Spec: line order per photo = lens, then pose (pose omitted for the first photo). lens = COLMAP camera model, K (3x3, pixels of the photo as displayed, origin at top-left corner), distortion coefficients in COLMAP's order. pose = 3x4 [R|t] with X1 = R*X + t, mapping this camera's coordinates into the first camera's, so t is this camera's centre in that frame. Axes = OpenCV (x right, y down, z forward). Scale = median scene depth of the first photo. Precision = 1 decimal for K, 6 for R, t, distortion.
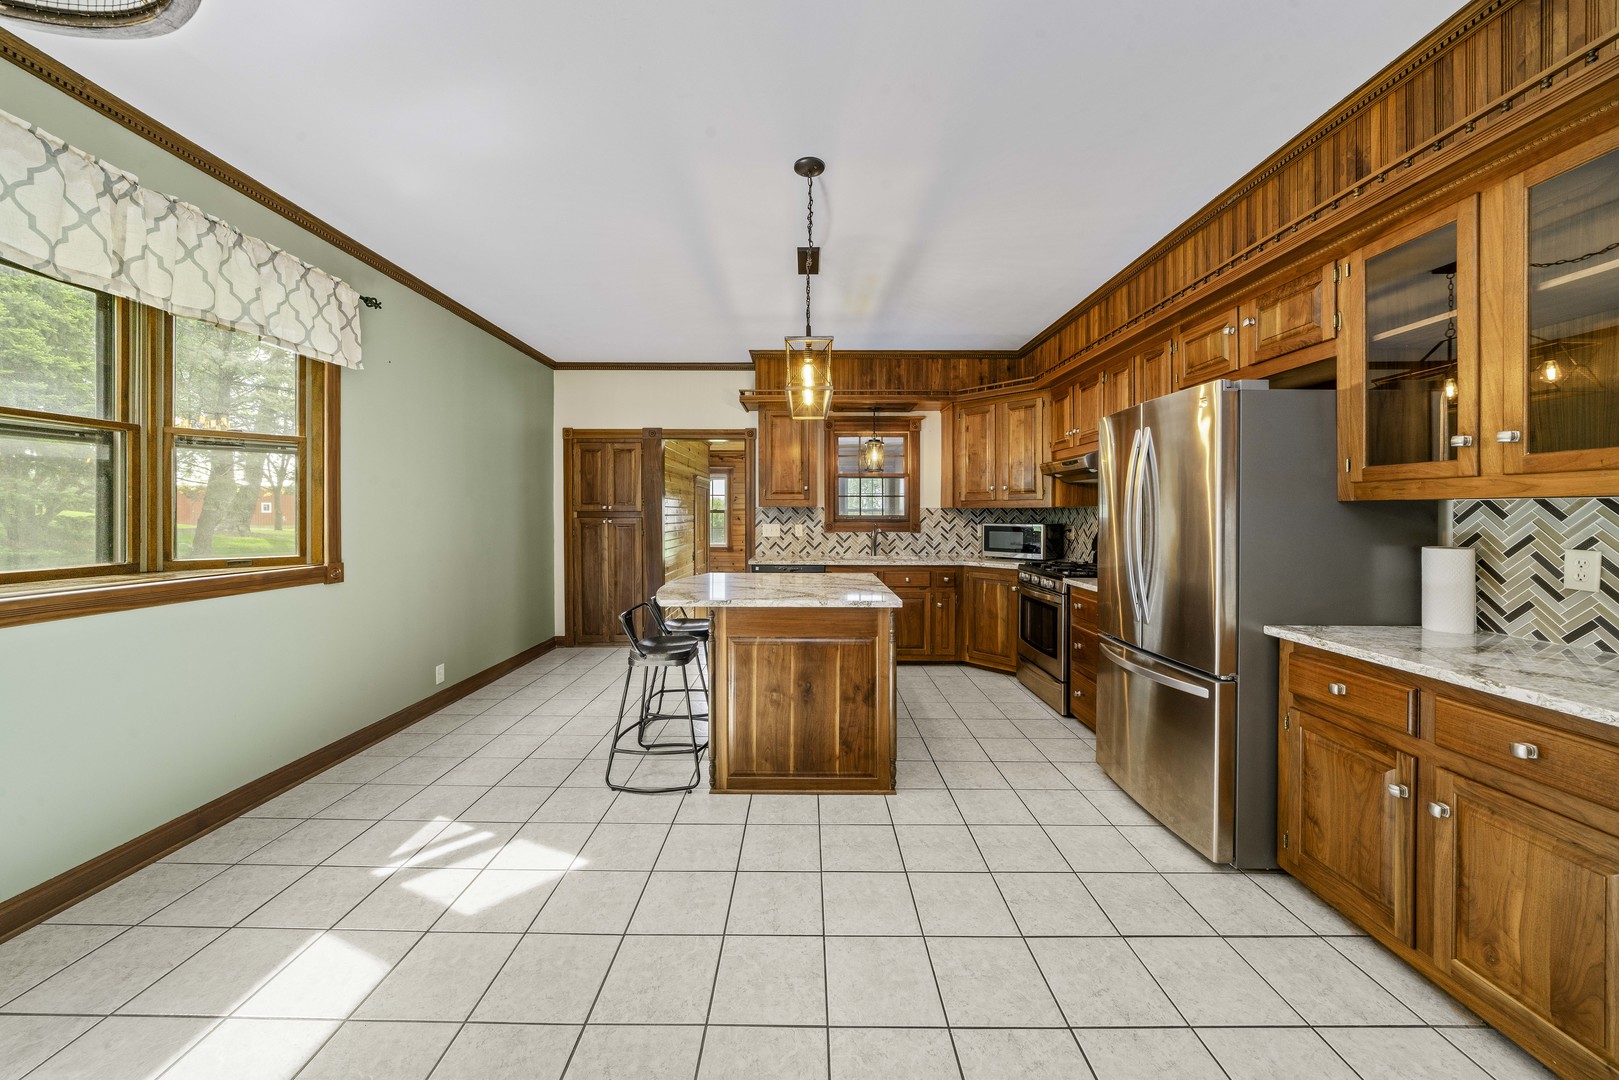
lens RADIAL K [[570.1, 0, 809.1], [0, 570.1, 513.3], [0, 0, 1]] dist [-0.005127, 0.000999]
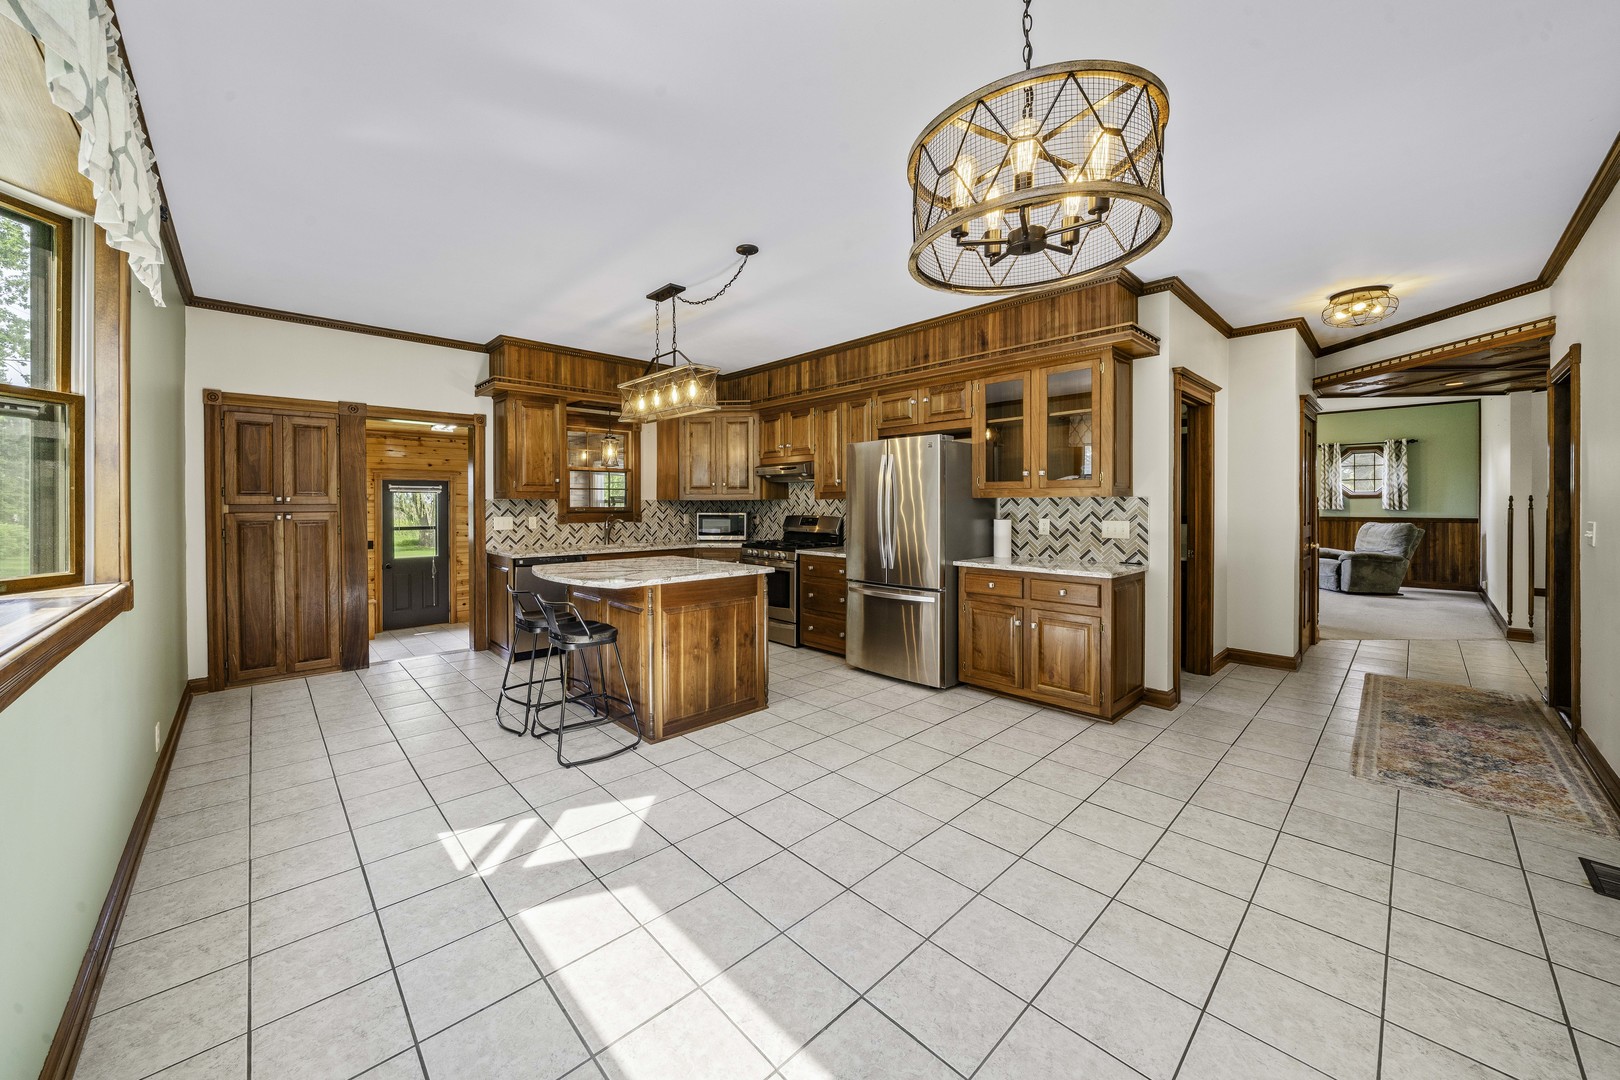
lens RADIAL K [[570.5, 0, 781.4], [0, 570.5, 505.9], [0, 0, 1]] dist [-0.005127, 0.000999]
pose [[0.744815, -0.007425, 0.667229, -0.694568], [0.004735, 0.999972, 0.005843, -0.005654], [-0.667254, -0.001193, 0.744830, -0.053409]]
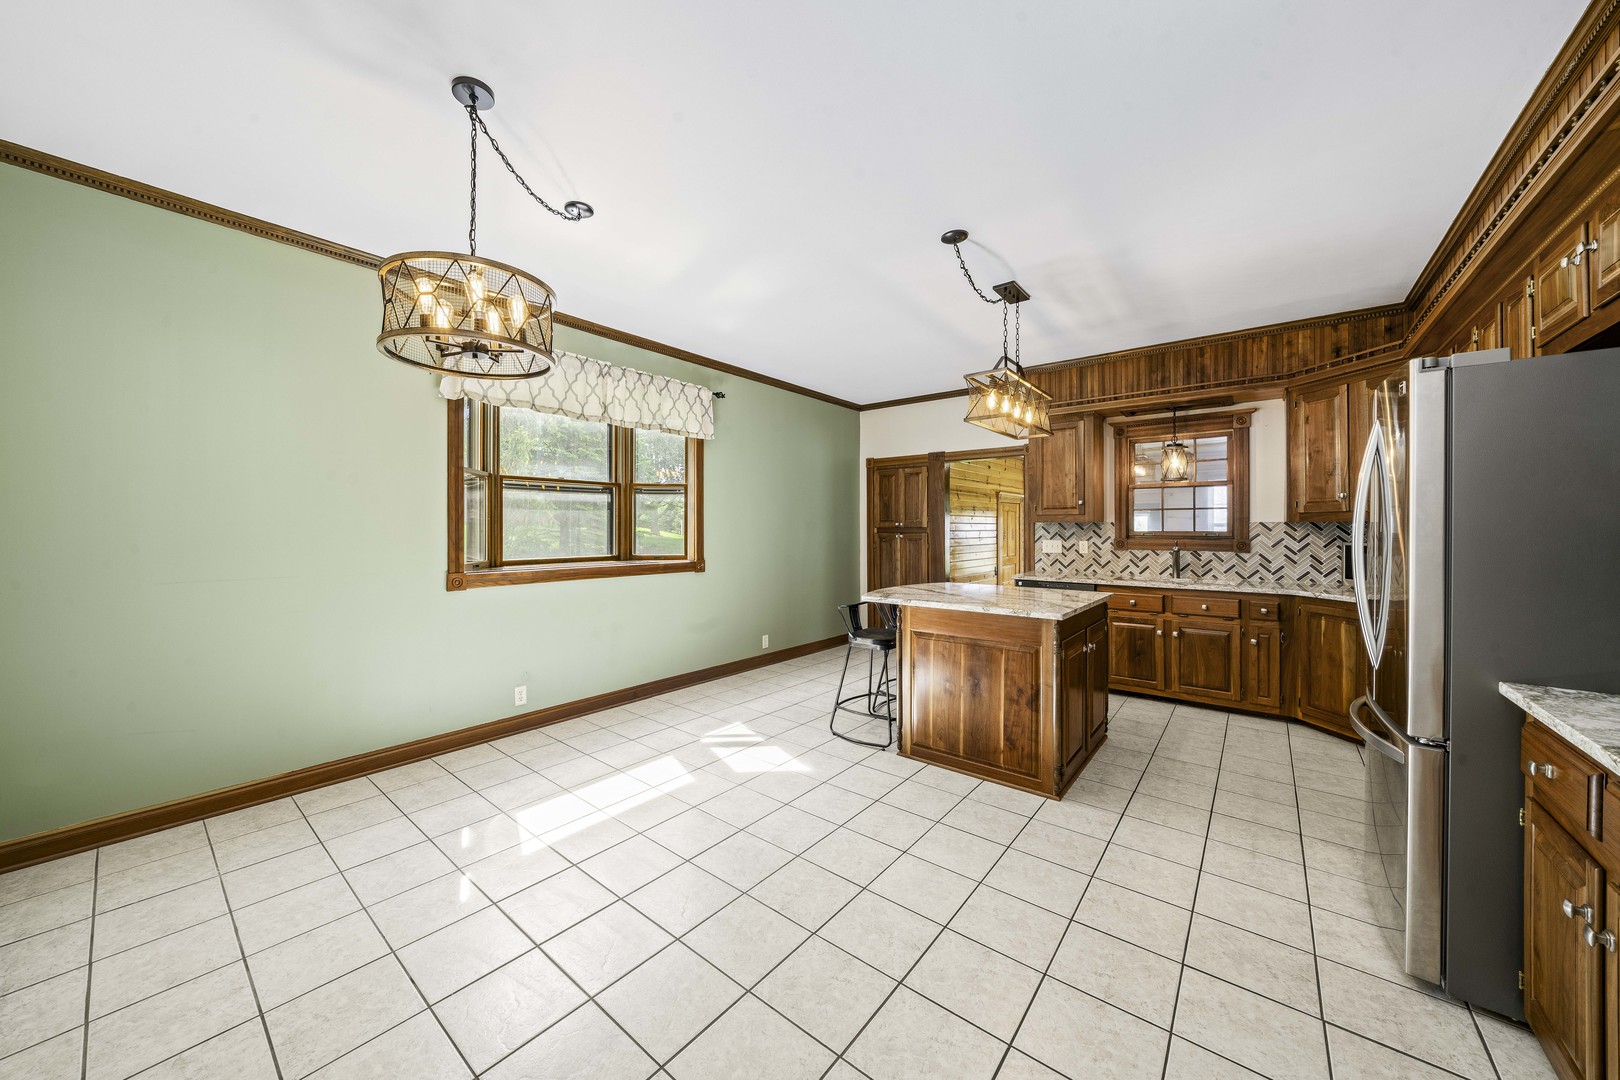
lens RADIAL K [[570.5, 0, 763.0], [0, 570.5, 525.6], [0, 0, 1]] dist [-0.005127, 0.000999]
pose [[0.755431, -0.004674, -0.655211, 0.391892], [0.001284, 0.999983, -0.005654, -0.001660], [0.655227, 0.003430, 0.755424, -0.124608]]
